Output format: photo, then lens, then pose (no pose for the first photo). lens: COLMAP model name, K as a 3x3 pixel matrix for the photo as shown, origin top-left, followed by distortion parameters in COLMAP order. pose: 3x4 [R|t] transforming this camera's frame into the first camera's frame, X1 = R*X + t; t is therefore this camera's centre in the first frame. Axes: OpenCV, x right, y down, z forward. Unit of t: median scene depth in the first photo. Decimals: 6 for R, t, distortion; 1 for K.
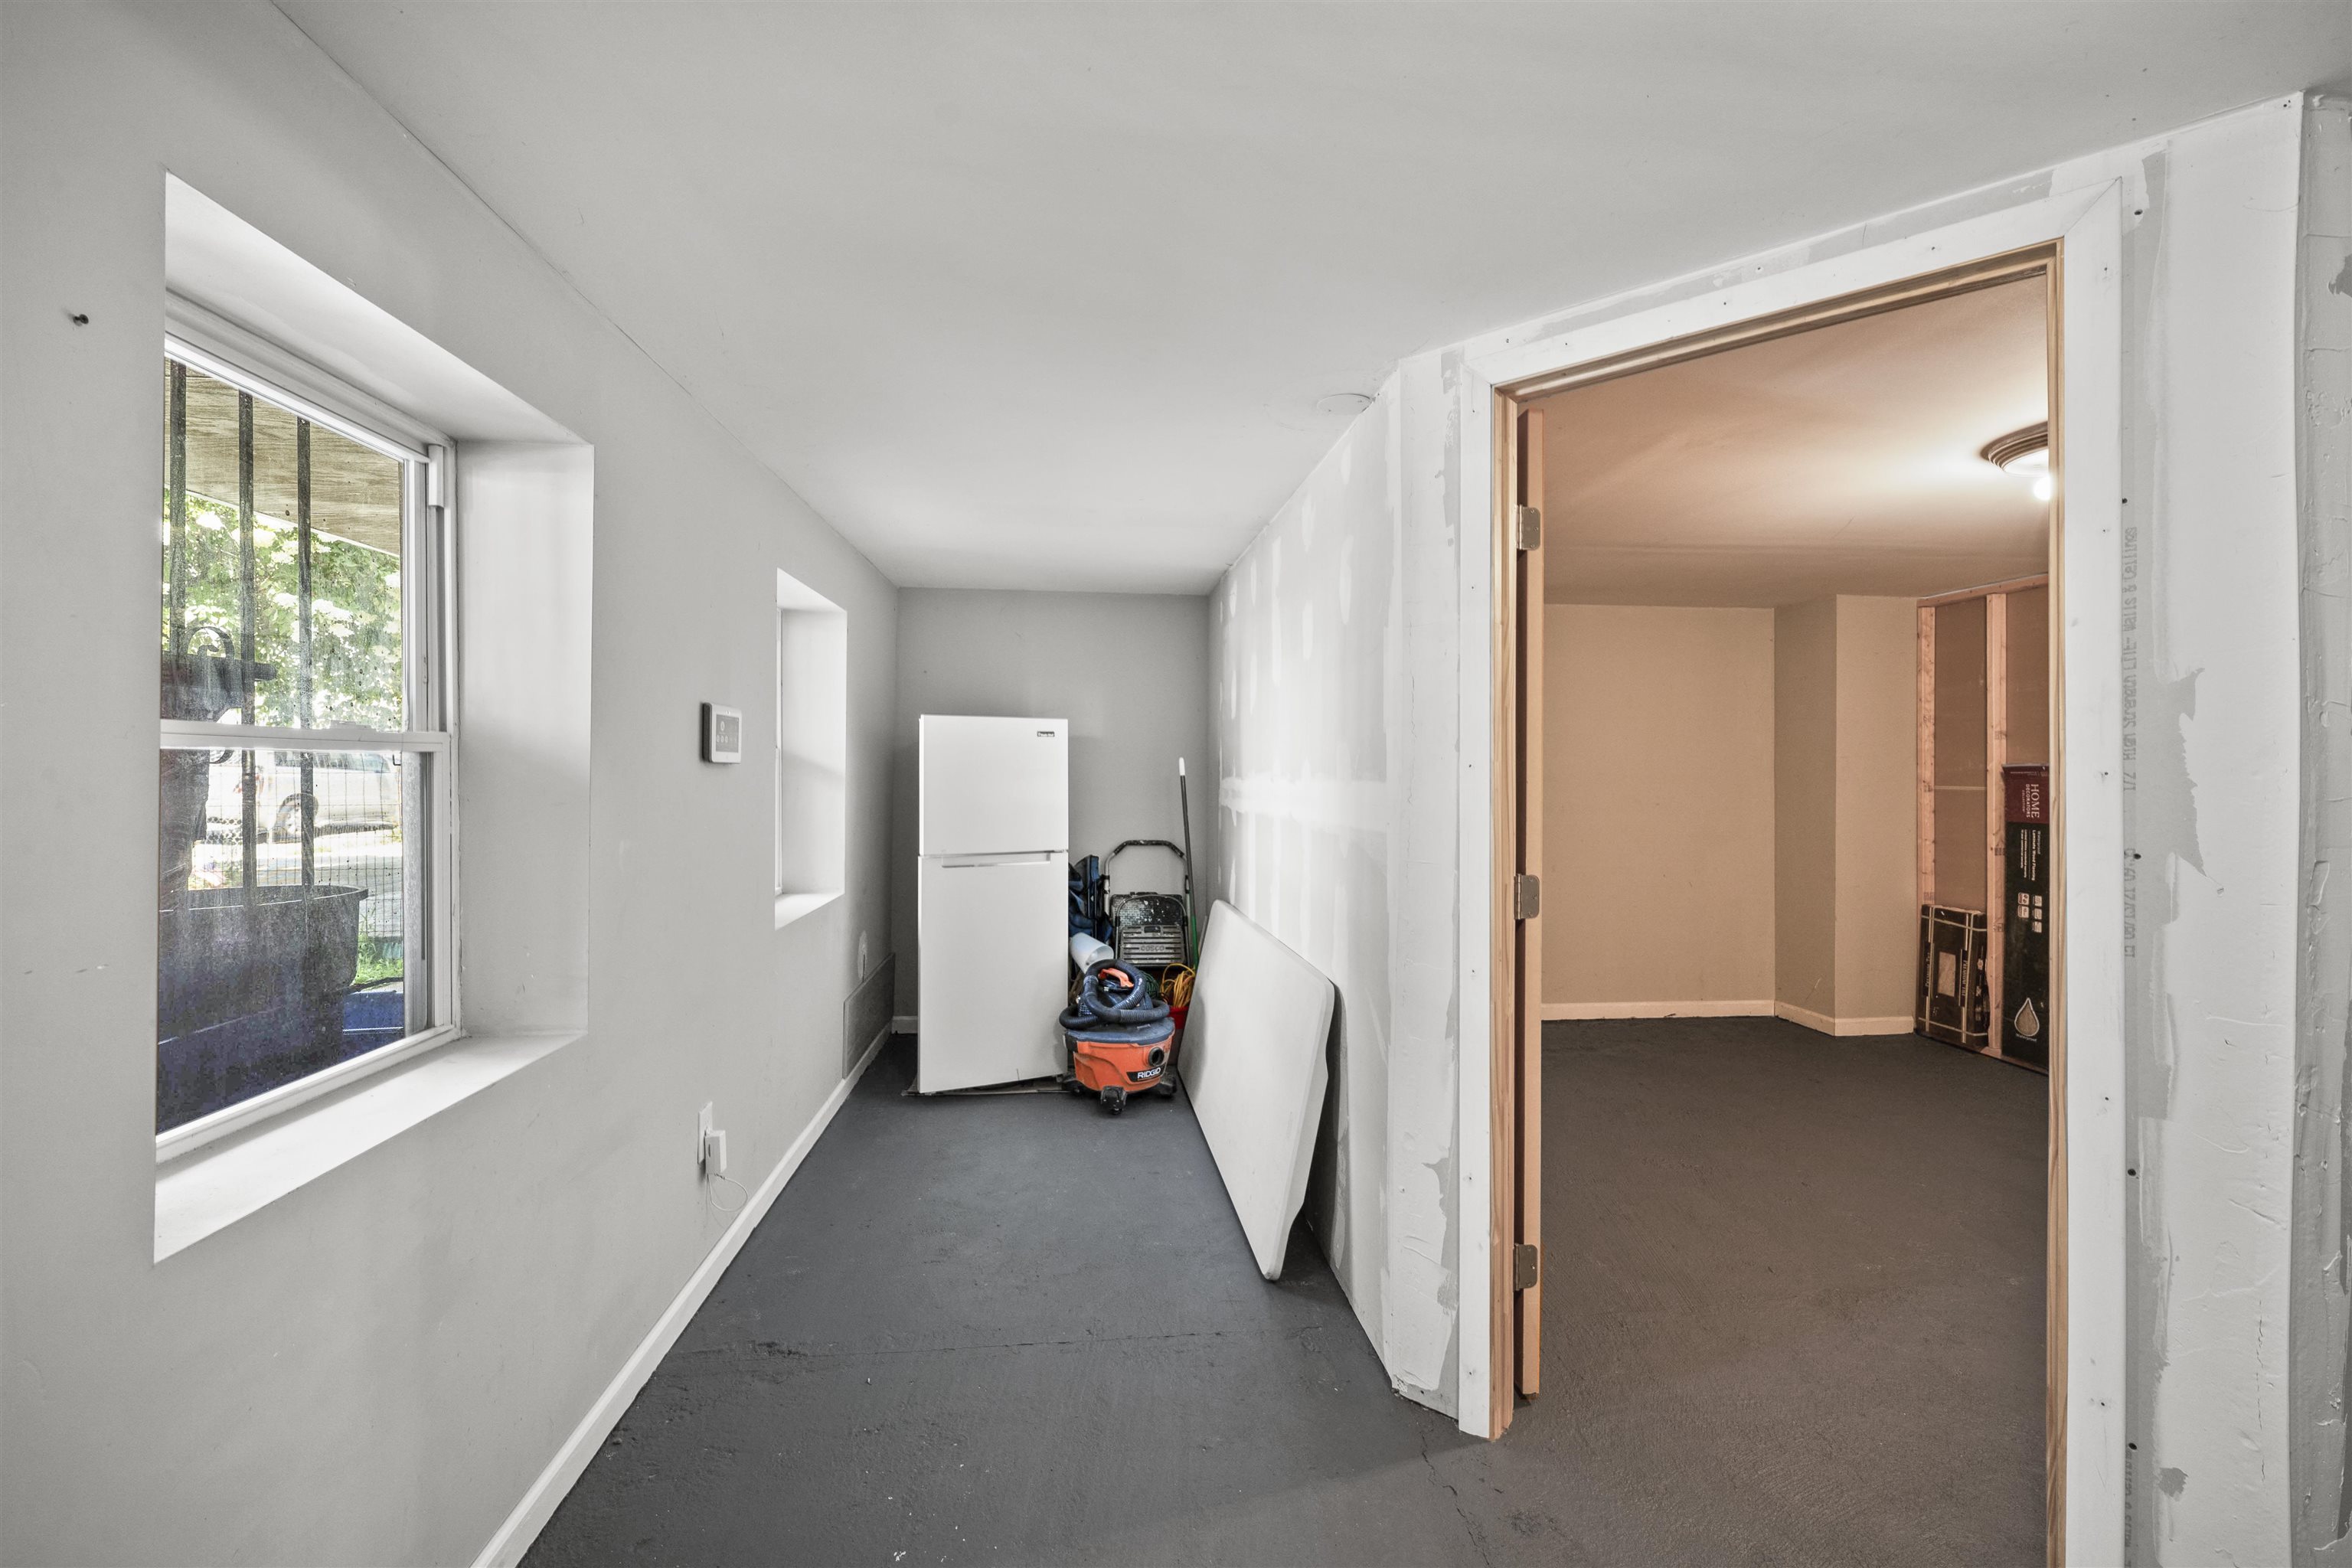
lens RADIAL K [[978.4, 0, 1168.1], [0, 978.4, 771.0], [0, 0, 1]] dist [0.001434, -0.000616]
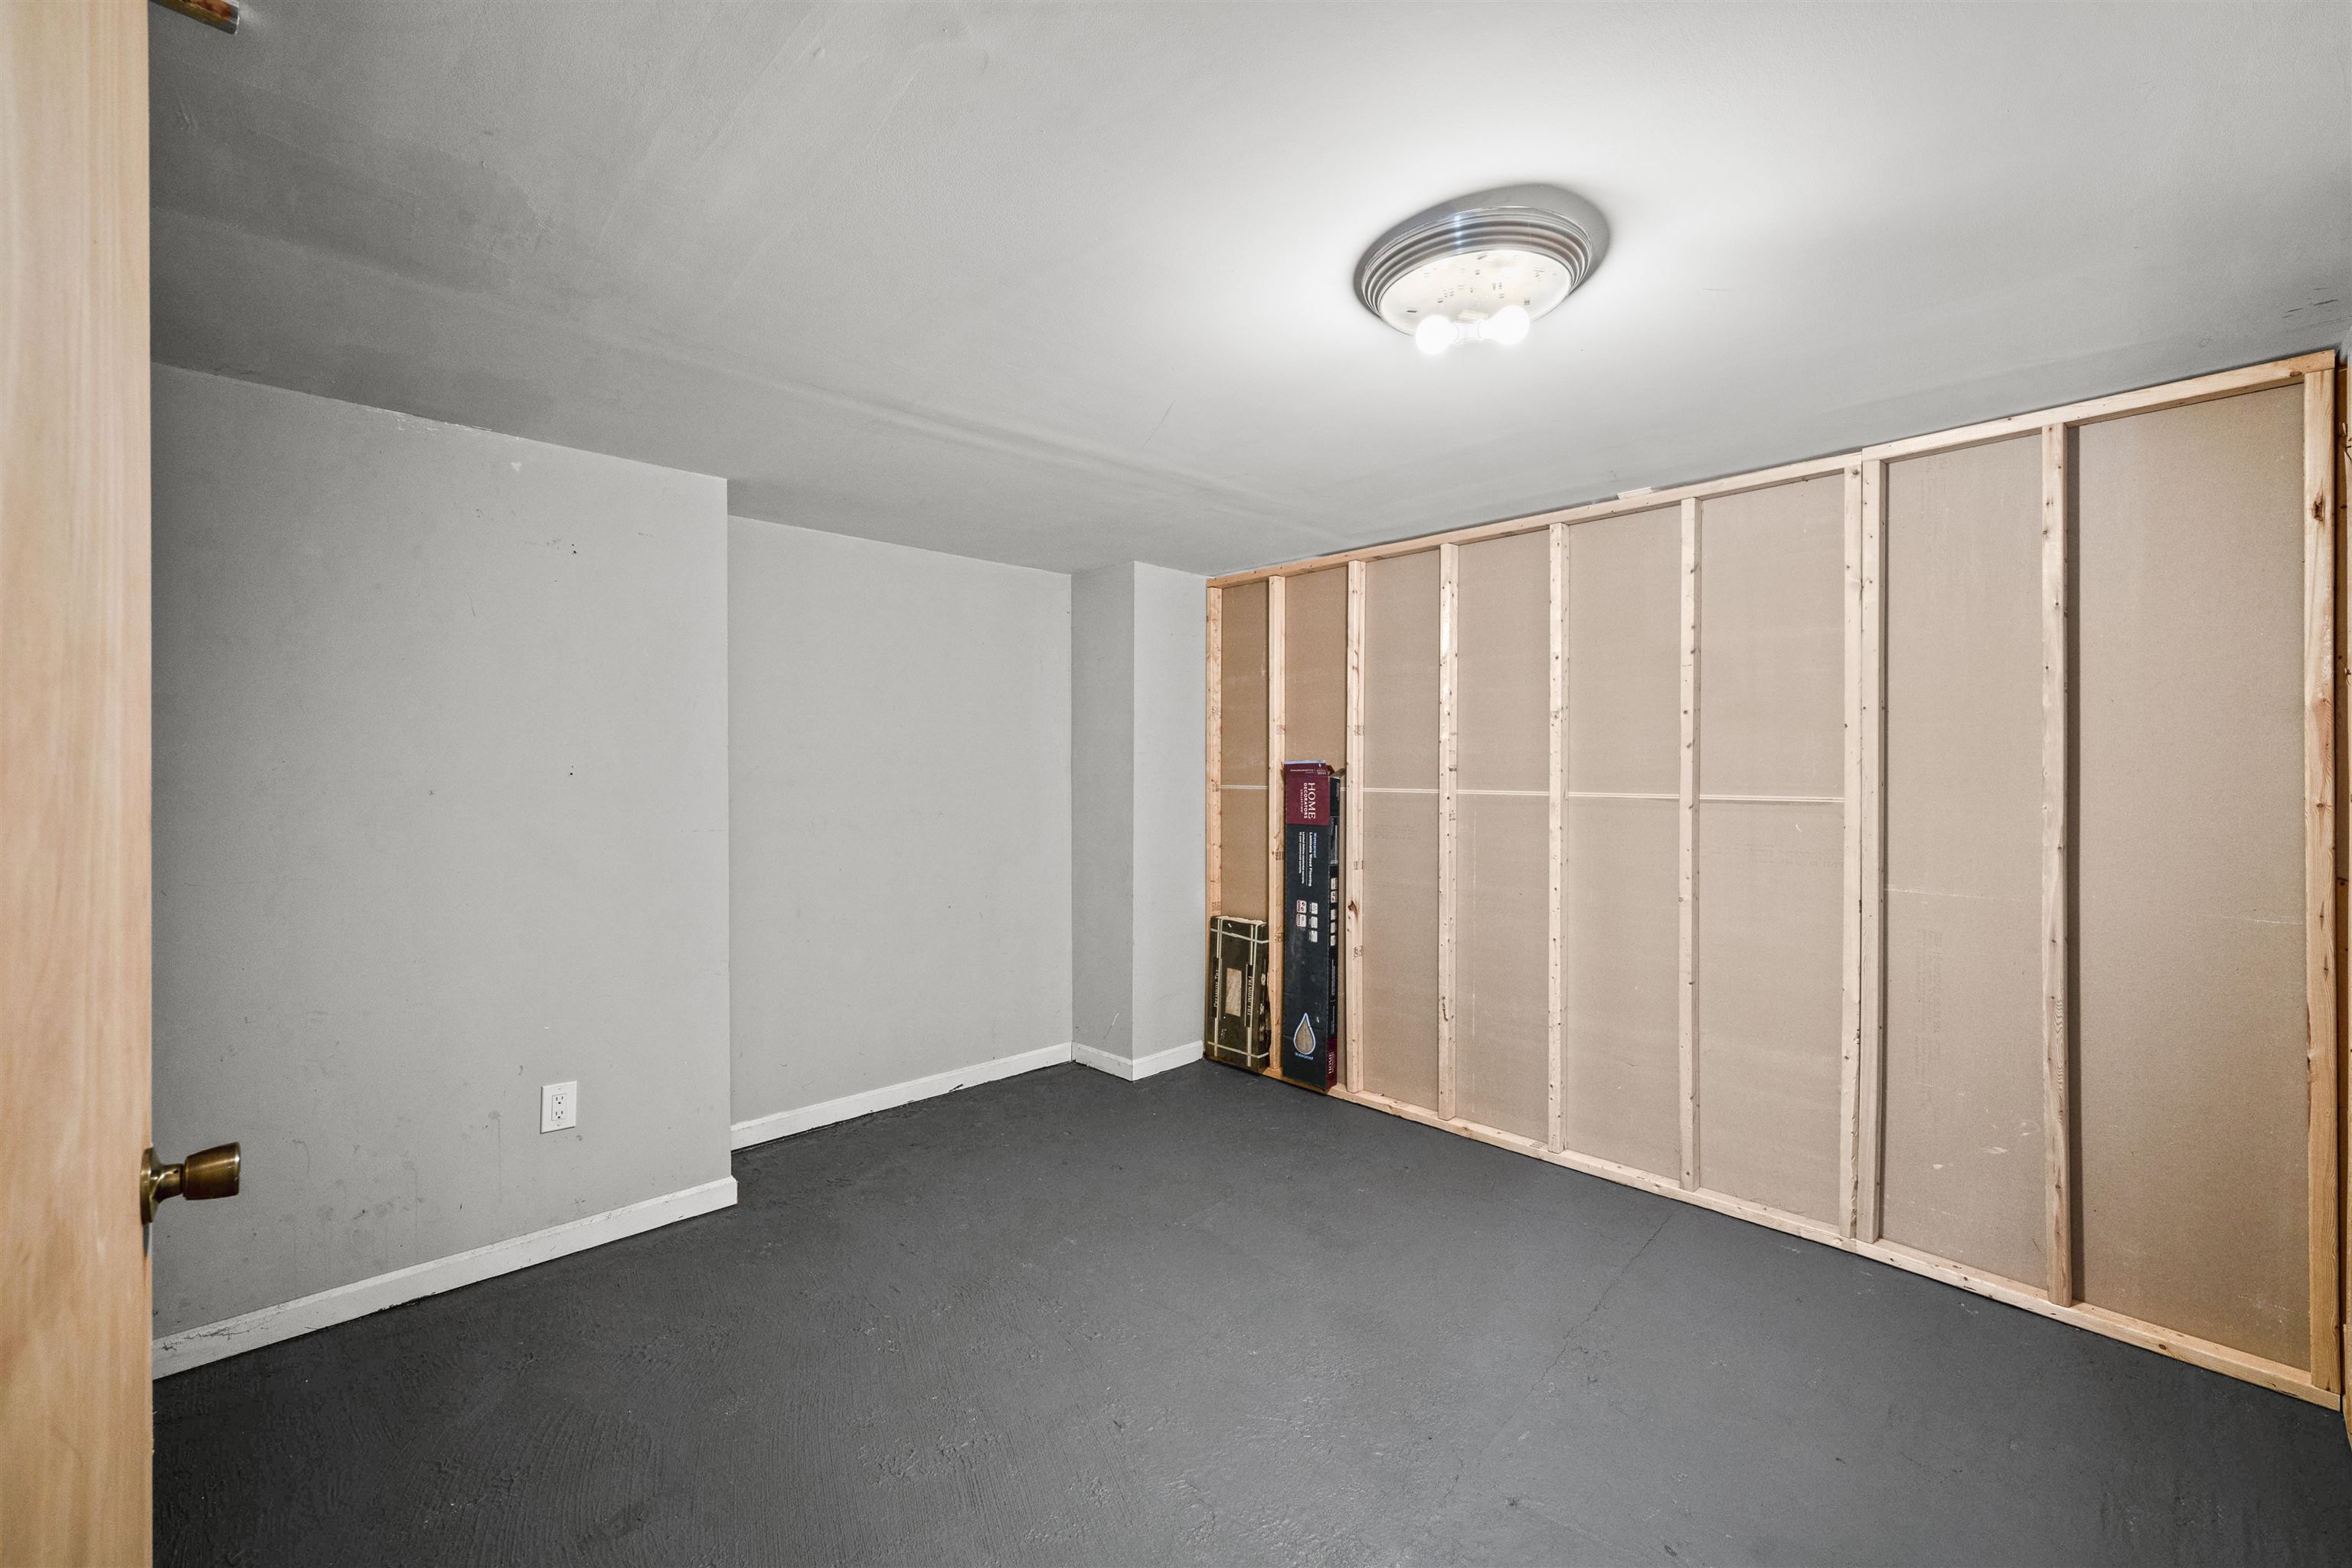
lens RADIAL K [[978.4, 0, 1175.4], [0, 978.4, 765.5], [0, 0, 1]] dist [0.001434, -0.000616]
pose [[0.785849, 0.000594, 0.618419, 0.197810], [0.000890, 0.999997, -0.002090, -0.000974], [-0.618418, 0.002193, 0.785846, 0.330131]]
